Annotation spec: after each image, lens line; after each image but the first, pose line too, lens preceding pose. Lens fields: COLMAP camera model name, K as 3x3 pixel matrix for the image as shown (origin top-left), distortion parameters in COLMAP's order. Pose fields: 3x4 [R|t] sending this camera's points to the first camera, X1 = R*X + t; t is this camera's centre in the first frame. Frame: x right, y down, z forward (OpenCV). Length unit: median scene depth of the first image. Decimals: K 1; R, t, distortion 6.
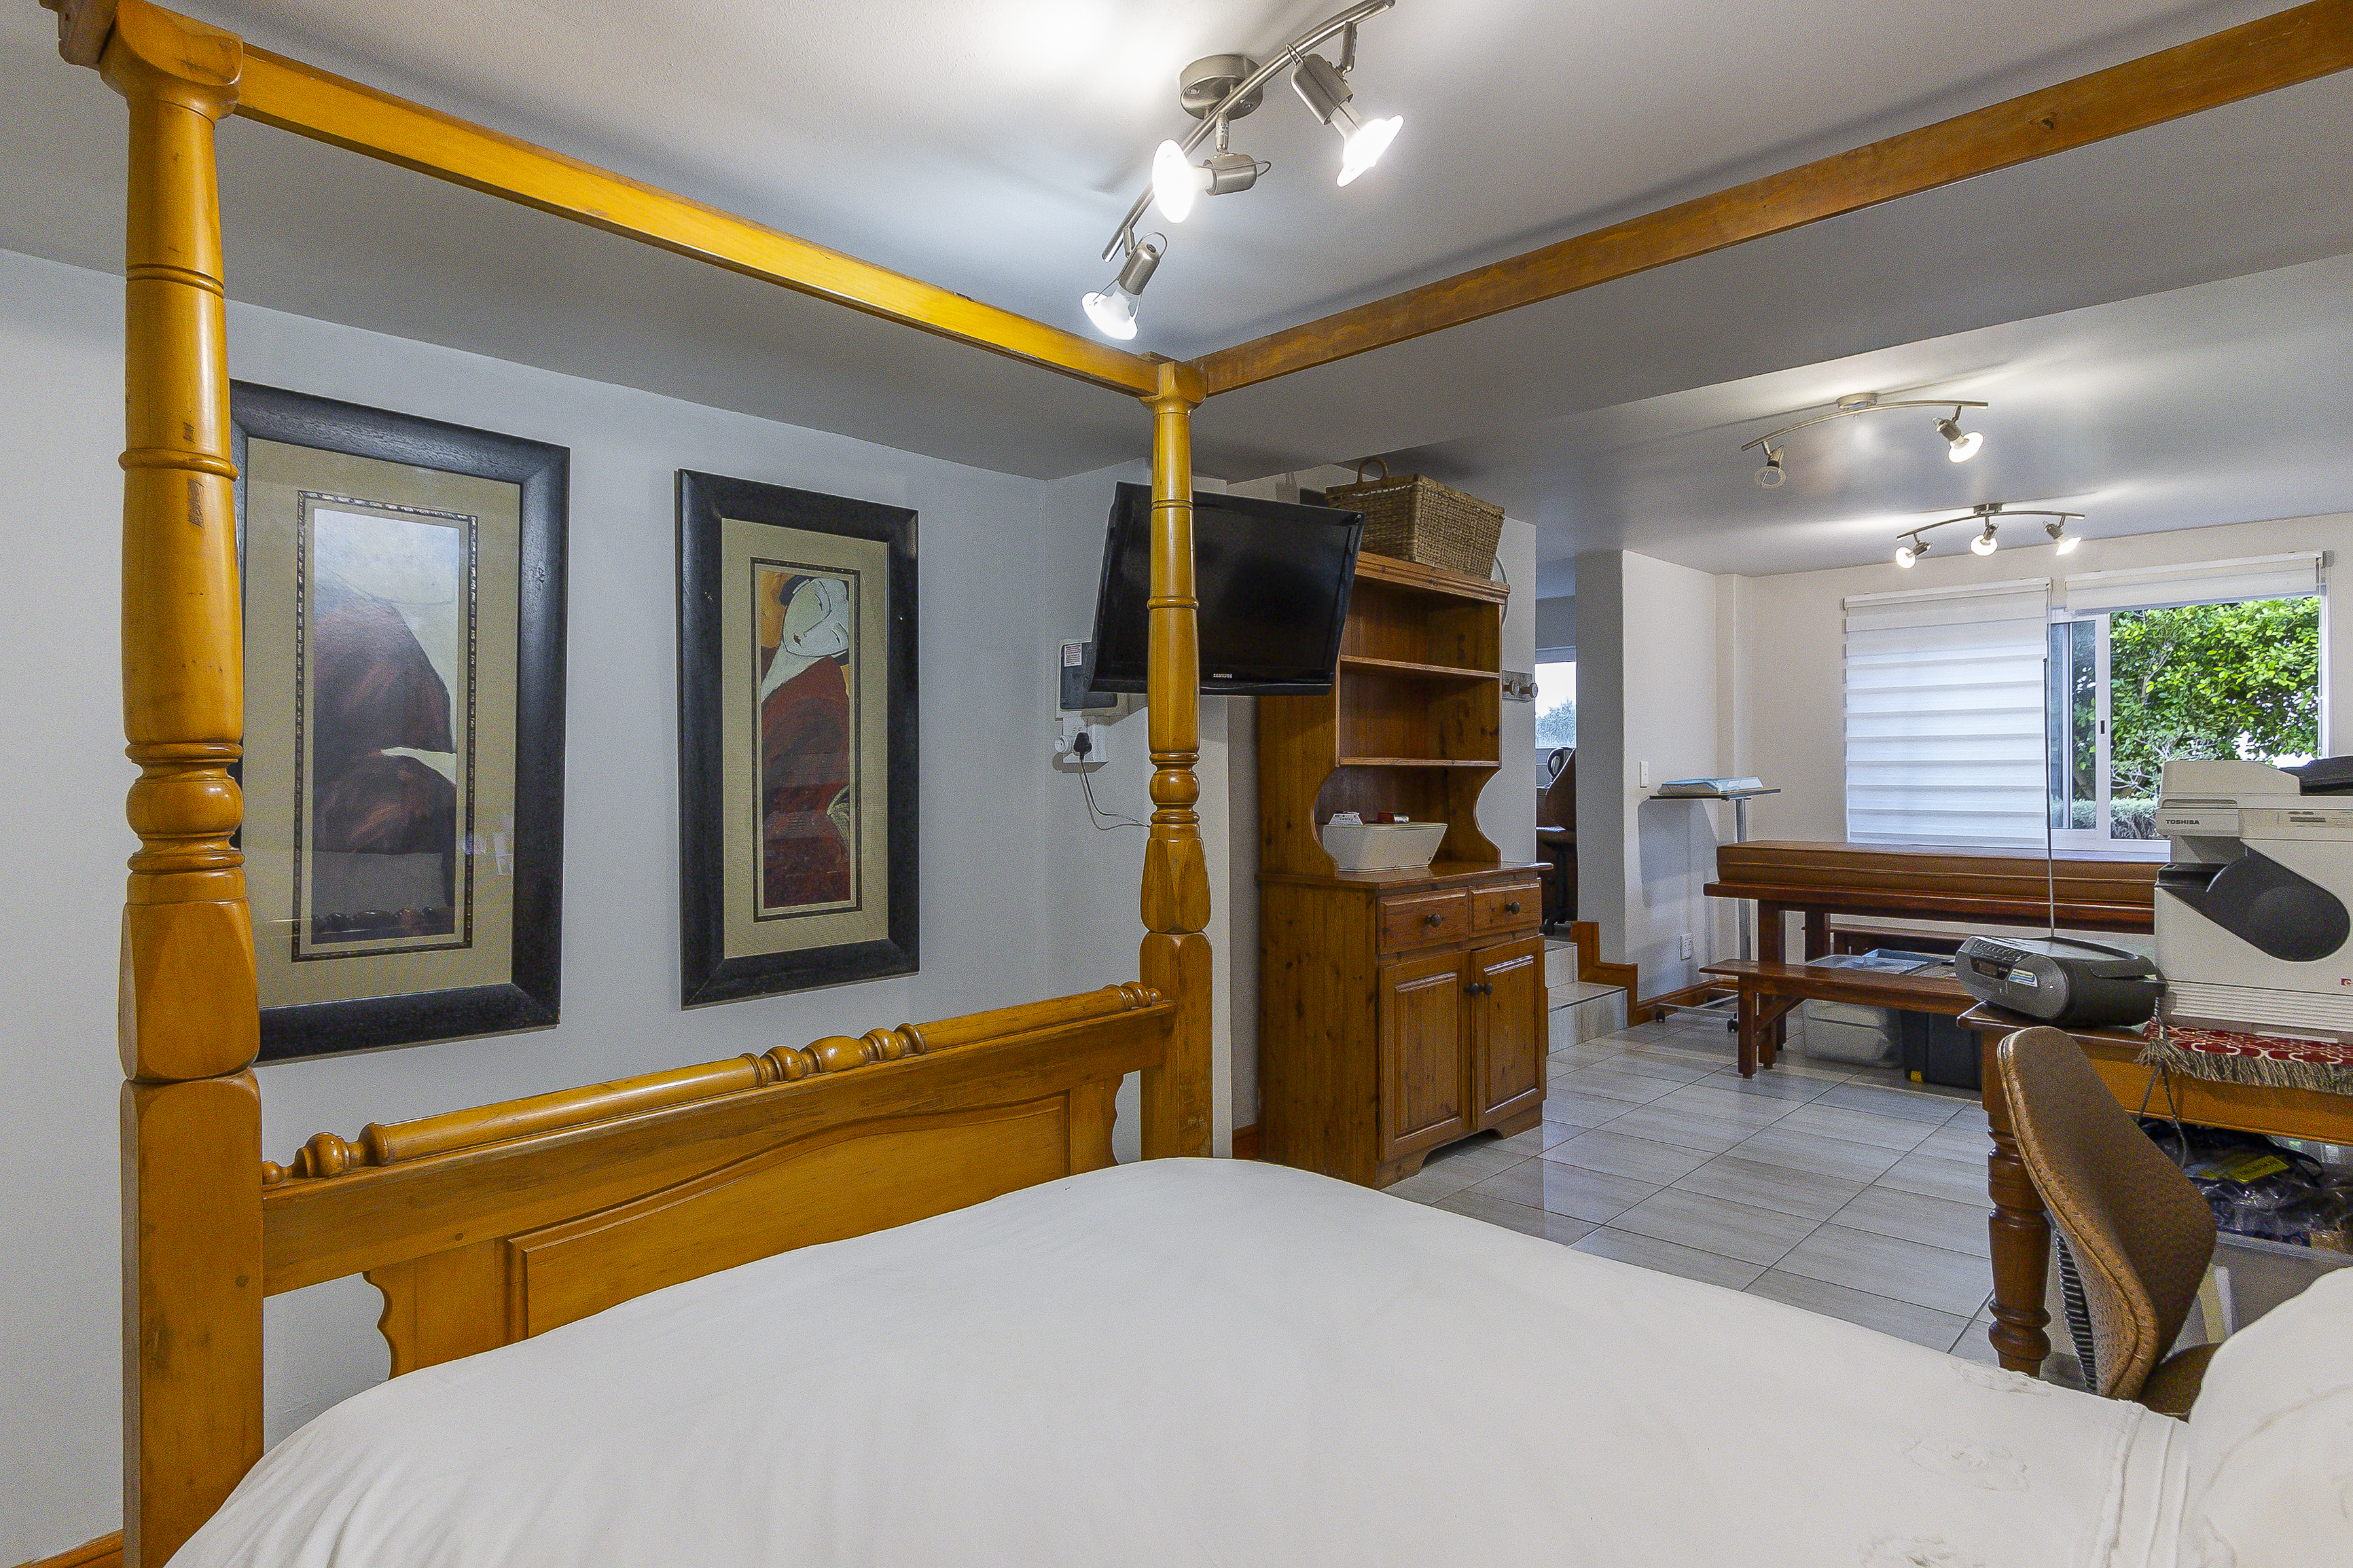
lens RADIAL K [[1263.5, 0, 1180.9], [0, 1263.5, 770.9], [0, 0, 1]] dist [0.019505, -0.003322]
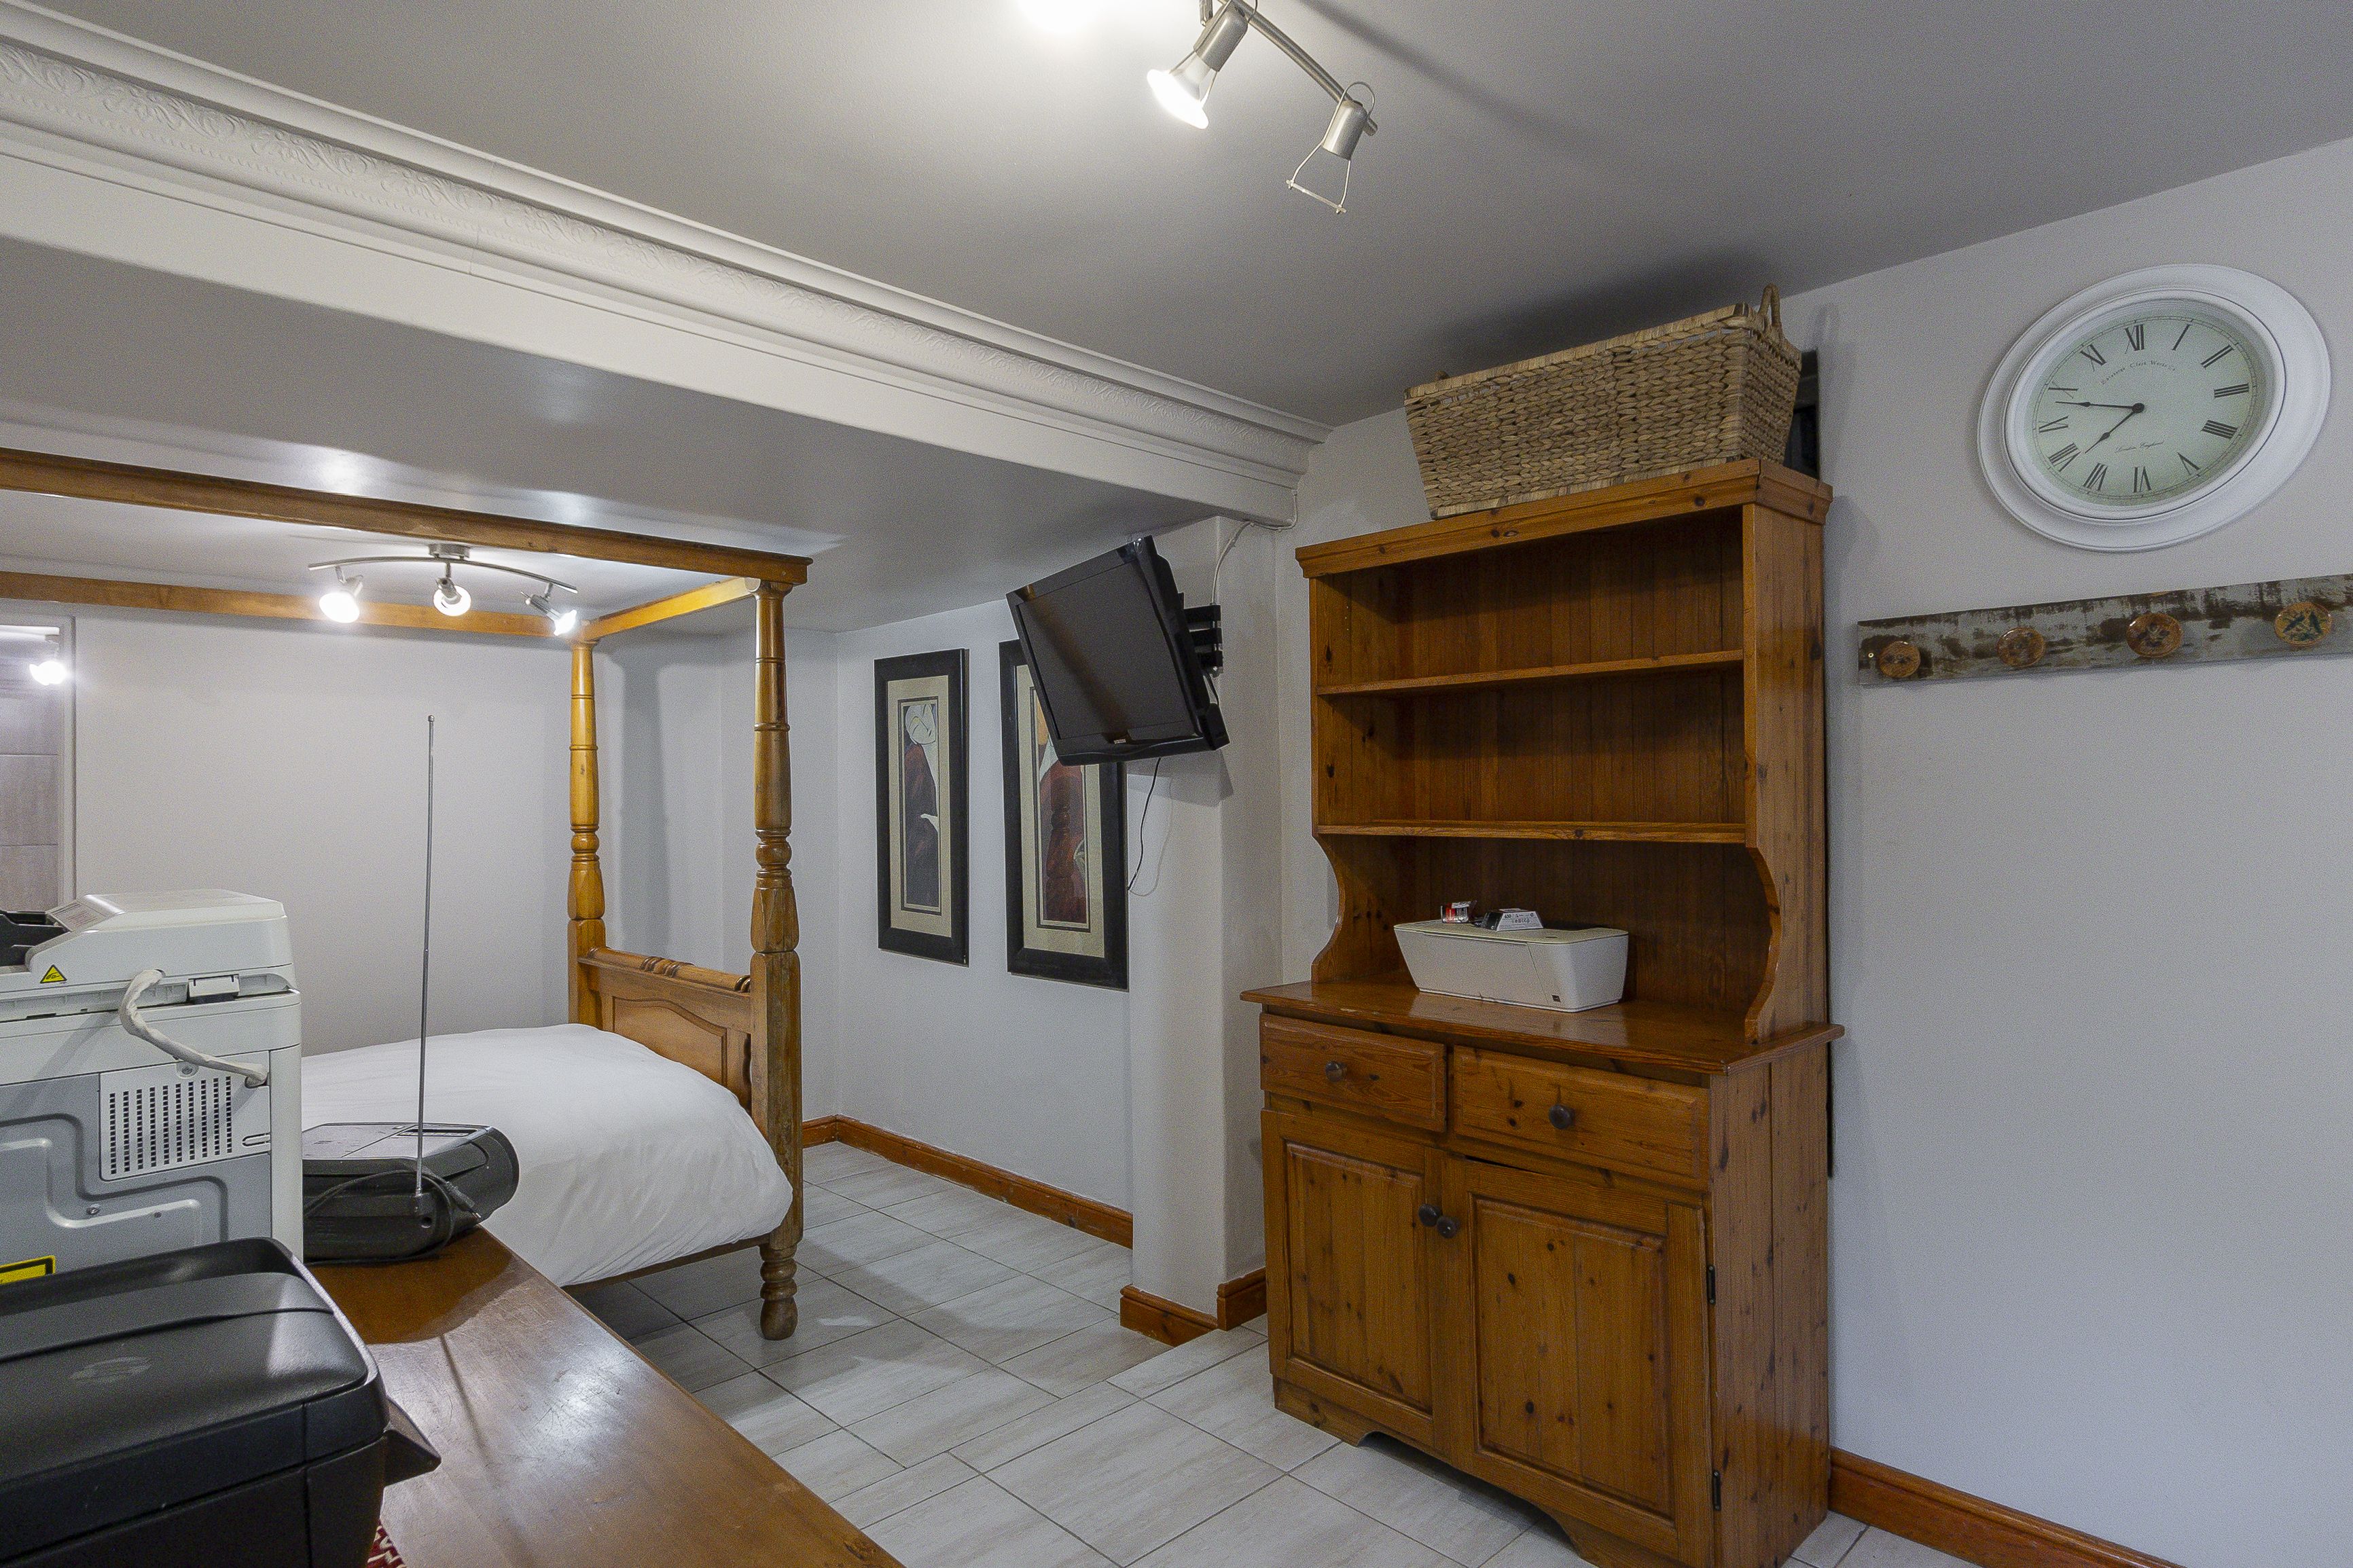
lens RADIAL K [[1263.5, 0, 1181.3], [0, 1263.5, 797.5], [0, 0, 1]] dist [0.019505, -0.003322]
pose [[-0.074307, -0.003504, -0.997229, 1.150276], [0.000247, 0.999994, -0.003532, -0.030745], [0.997235, -0.000509, -0.074306, 1.274029]]
